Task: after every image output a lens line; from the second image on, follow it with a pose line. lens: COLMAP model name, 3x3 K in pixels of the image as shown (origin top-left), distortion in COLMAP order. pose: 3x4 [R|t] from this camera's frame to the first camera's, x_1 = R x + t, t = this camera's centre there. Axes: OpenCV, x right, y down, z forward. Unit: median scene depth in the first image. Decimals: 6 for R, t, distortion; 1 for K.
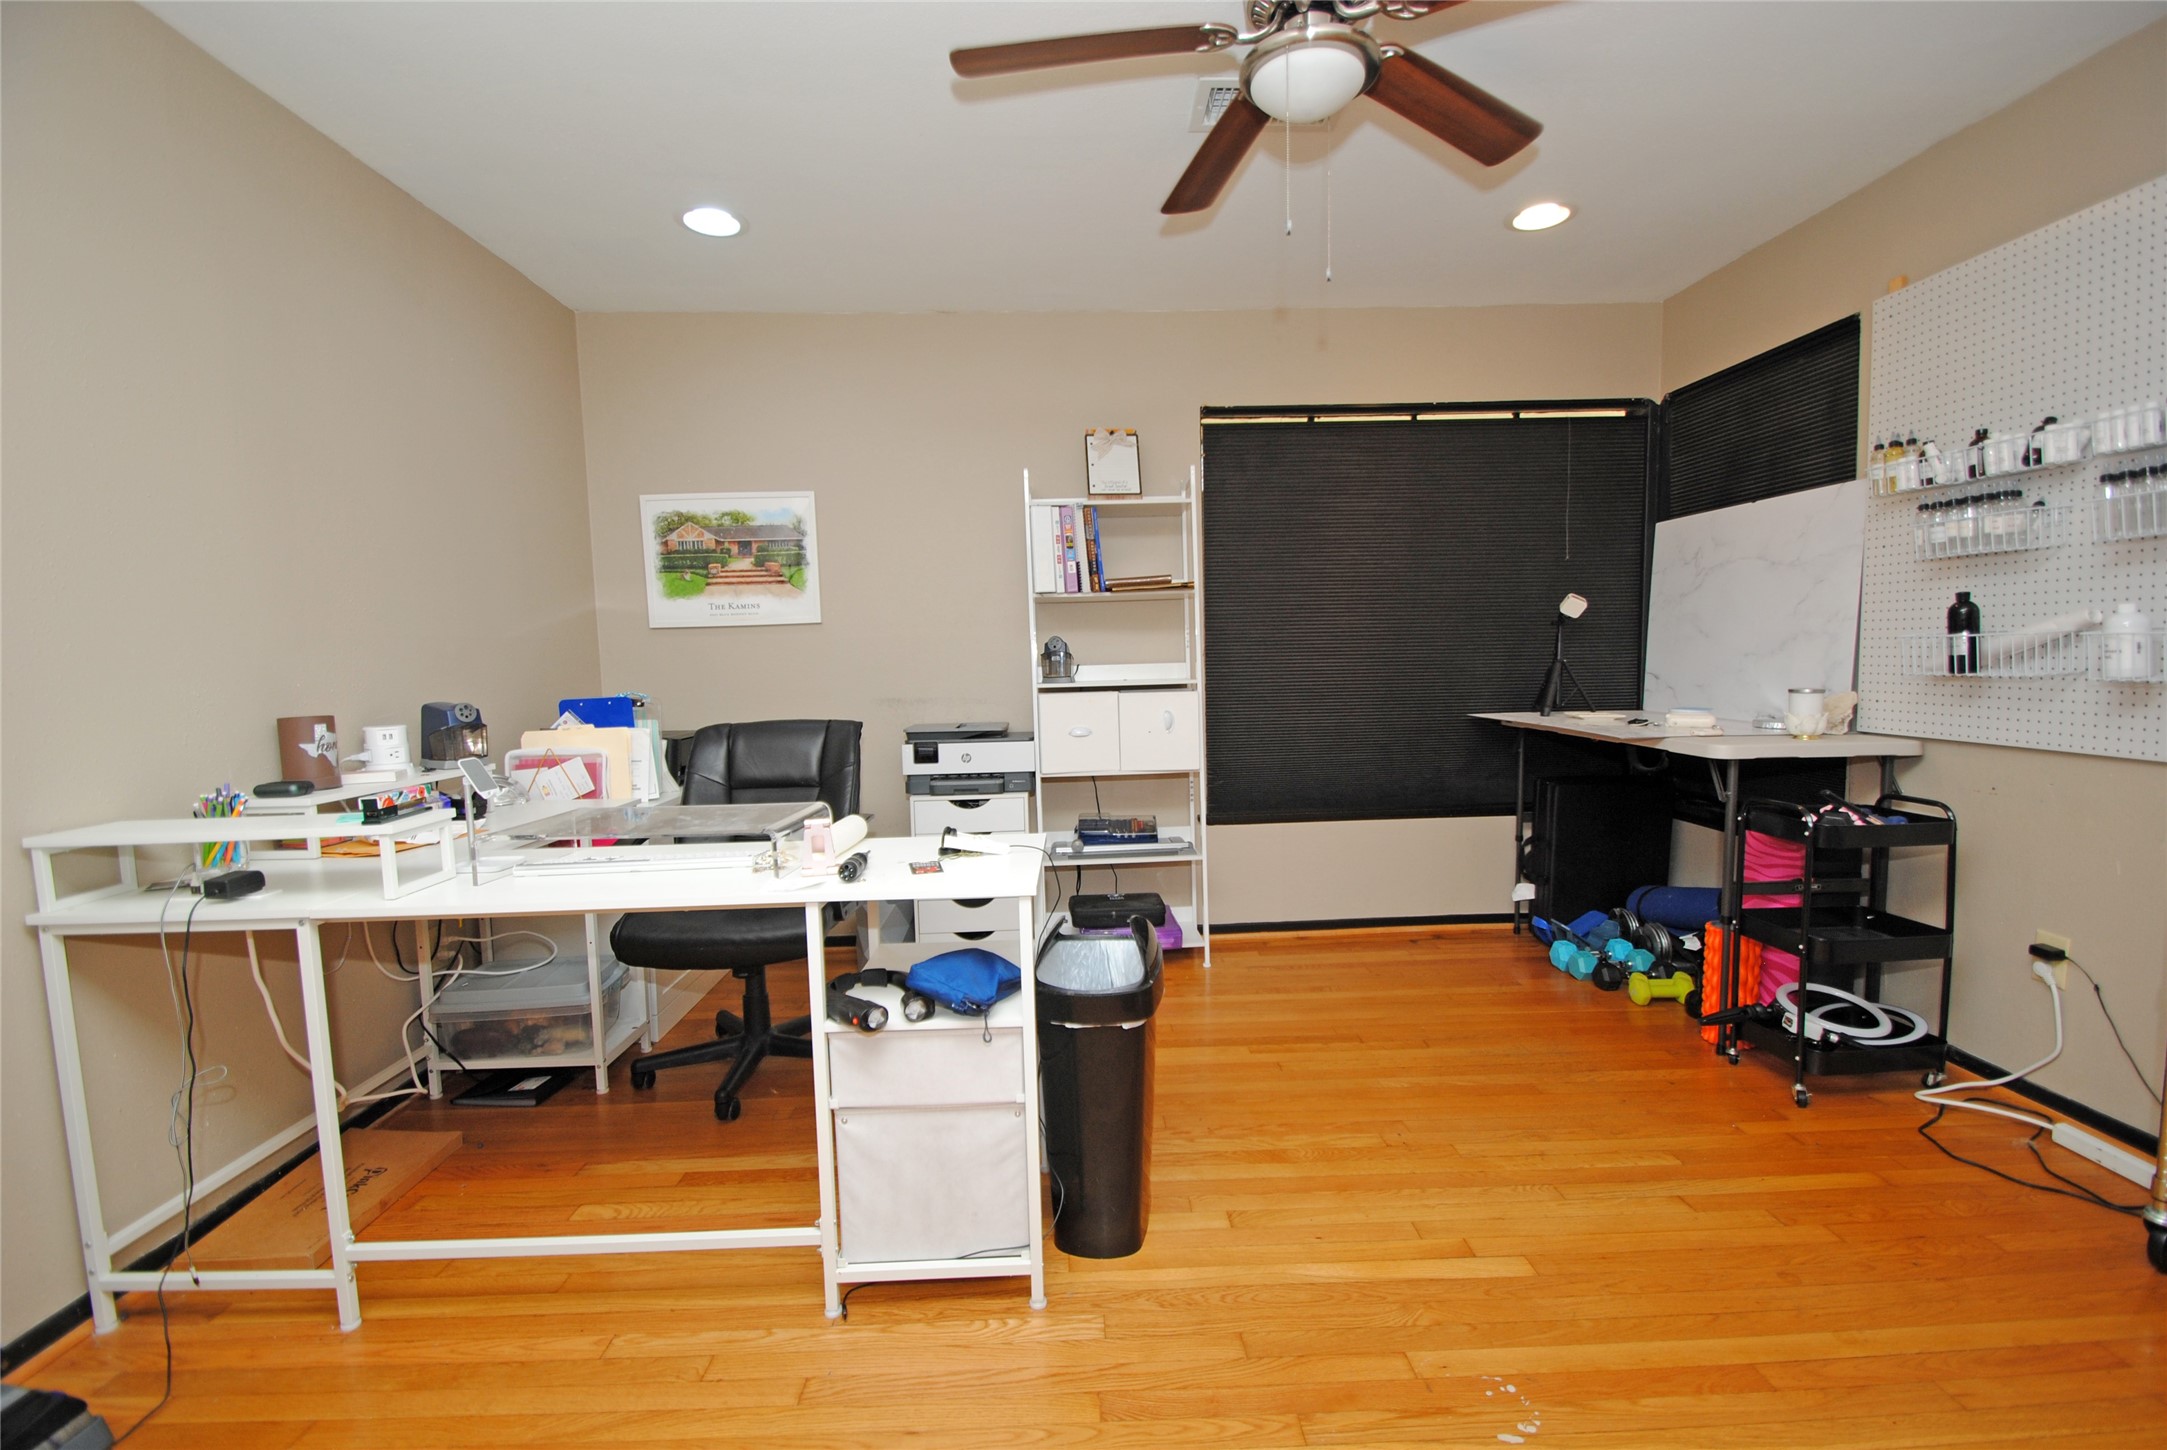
lens RADIAL K [[951.4, 0, 1095.0], [0, 951.4, 729.9], [0, 0, 1]] dist [0.010401, -0.013087]
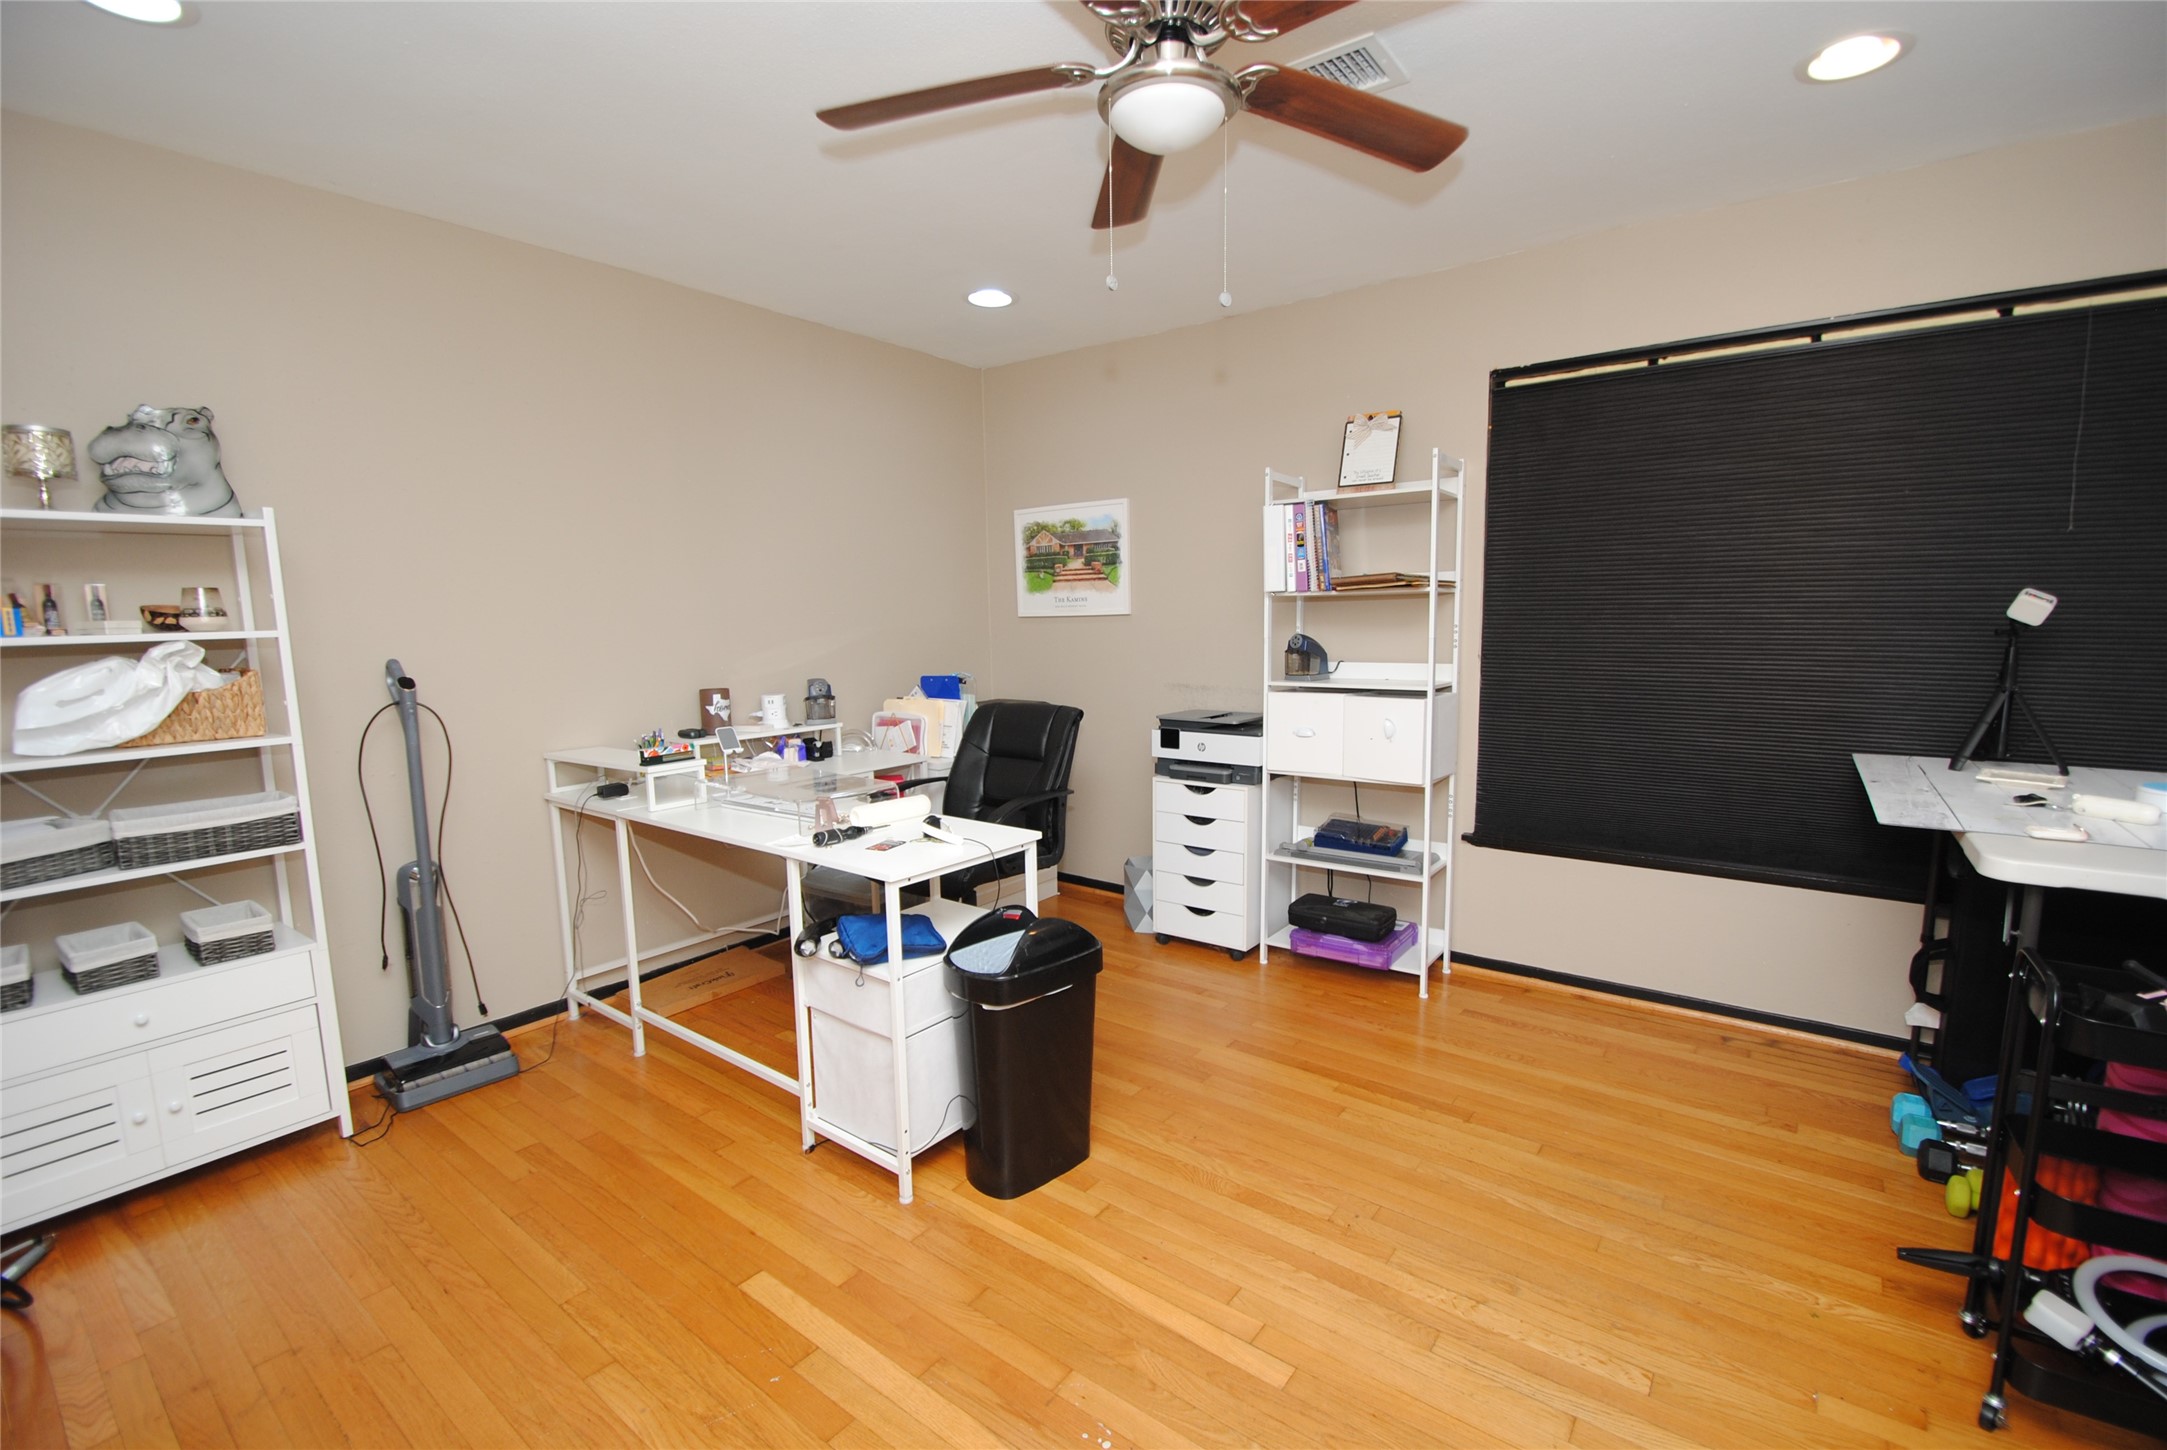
lens RADIAL K [[951.4, 0, 1093.0], [0, 951.4, 726.4], [0, 0, 1]] dist [0.010401, -0.013087]
pose [[0.776733, 0.088092, -0.623639, 0.434364], [-0.052988, 0.995800, 0.074666, -0.066730], [0.627597, -0.024950, 0.778138, 0.090916]]
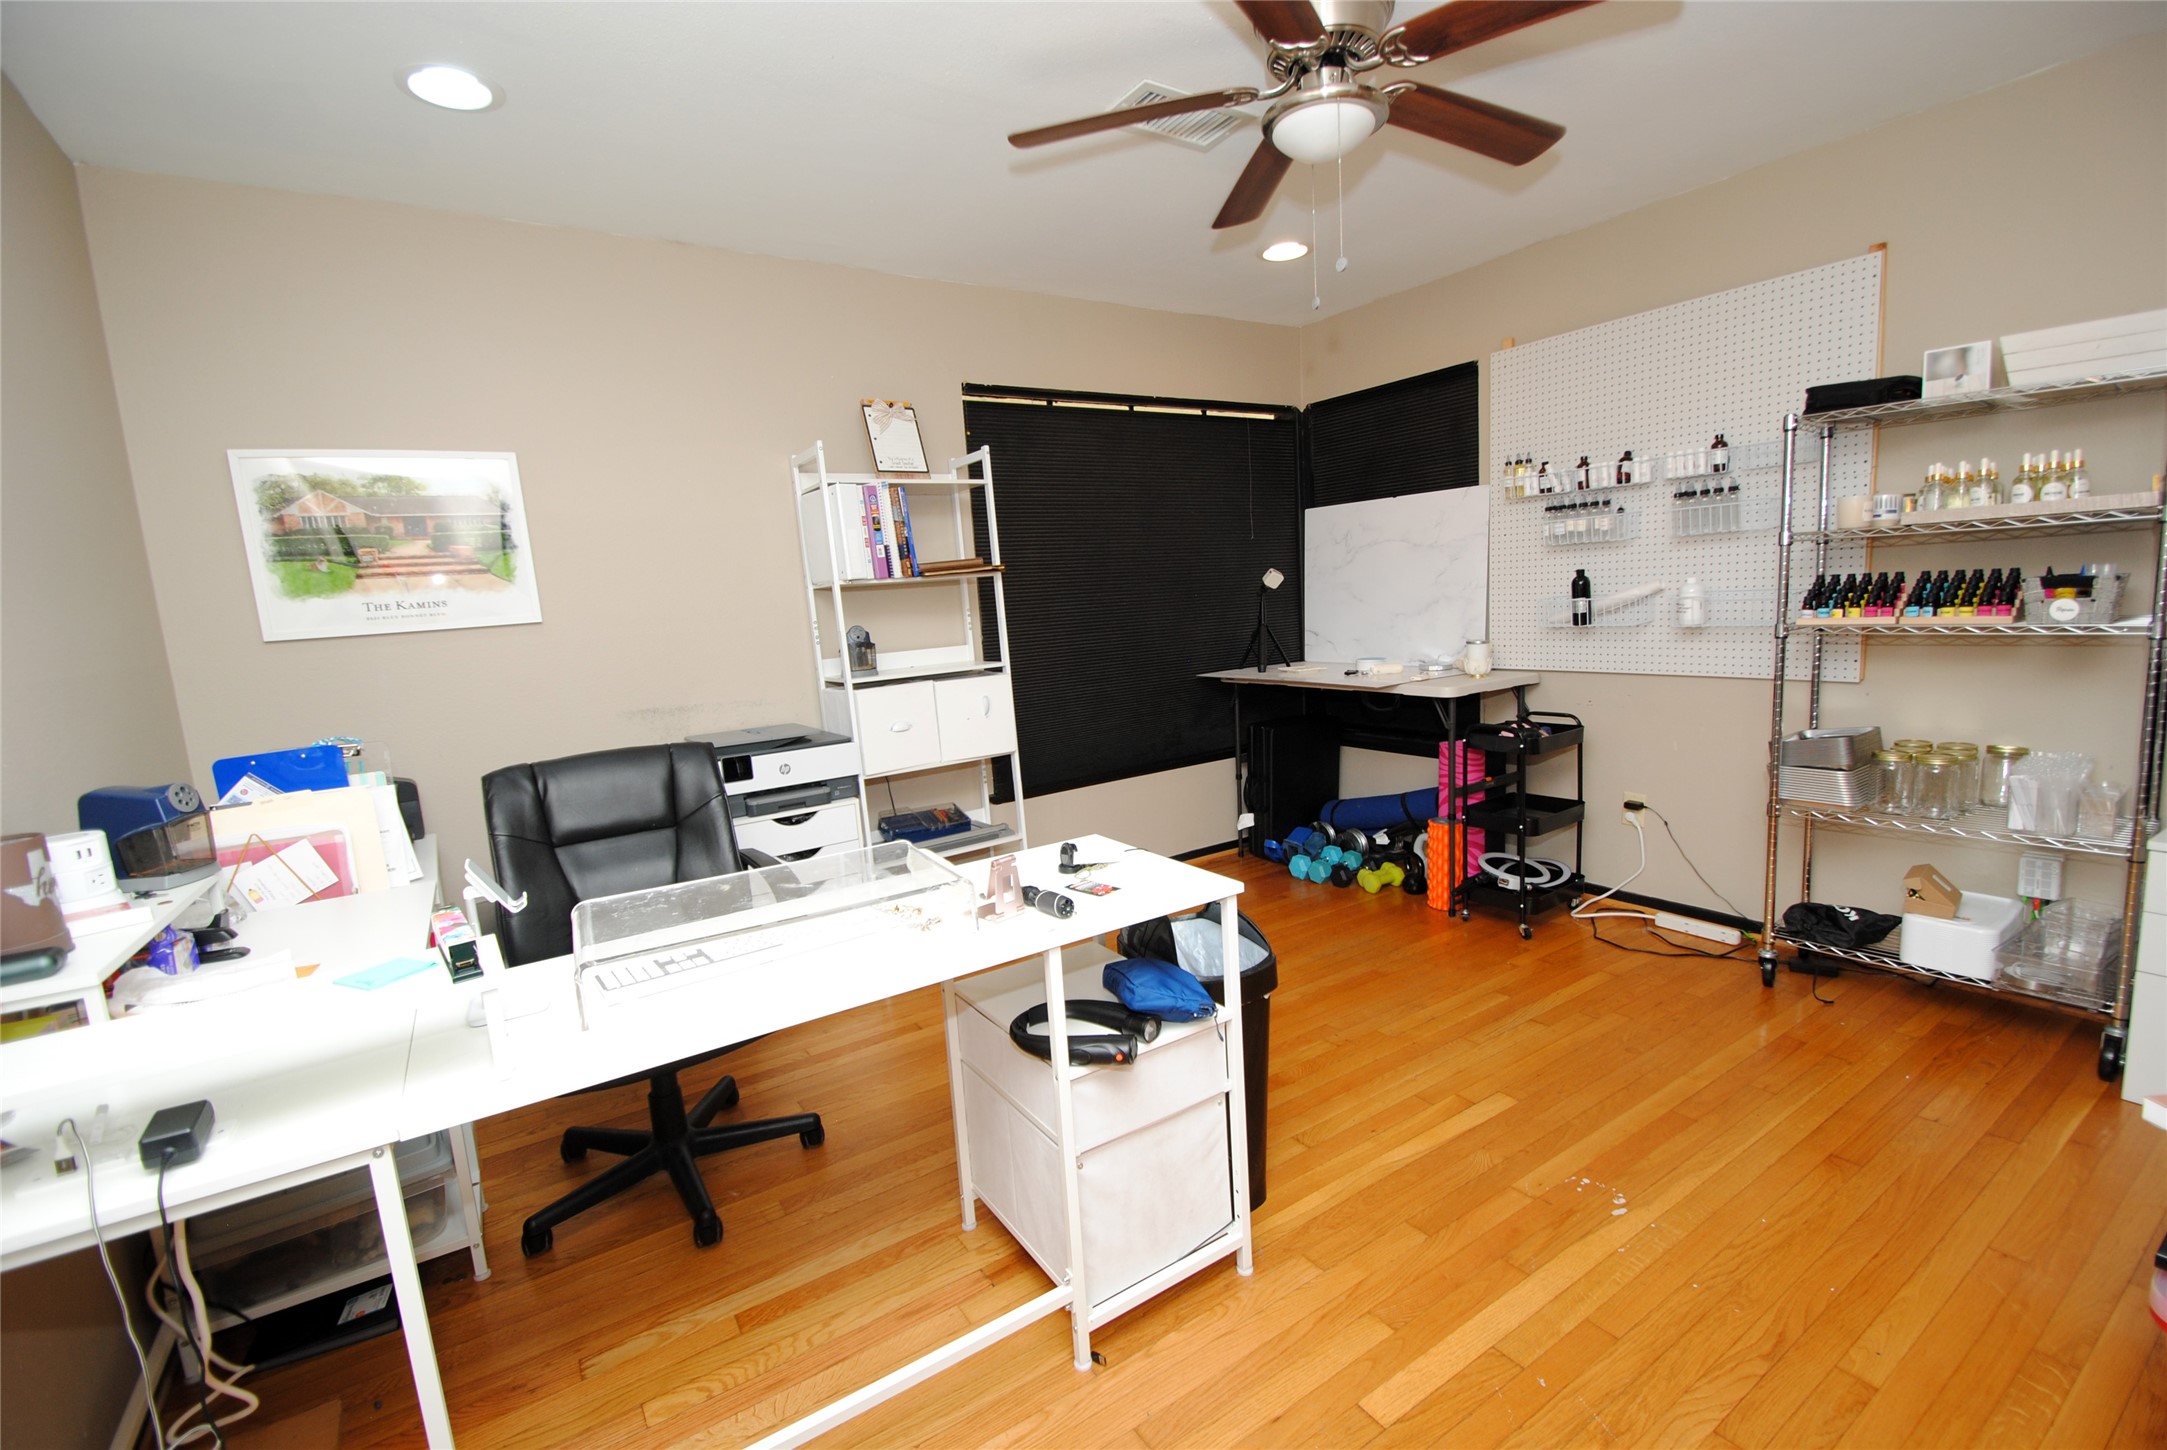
lens RADIAL K [[951.4, 0, 1097.1], [0, 951.4, 729.7], [0, 0, 1]] dist [0.010401, -0.013087]
pose [[0.849244, -0.105648, 0.517323, -0.341383], [0.084501, 0.994343, 0.064348, -0.039029], [-0.521195, -0.010933, 0.853368, 0.094058]]
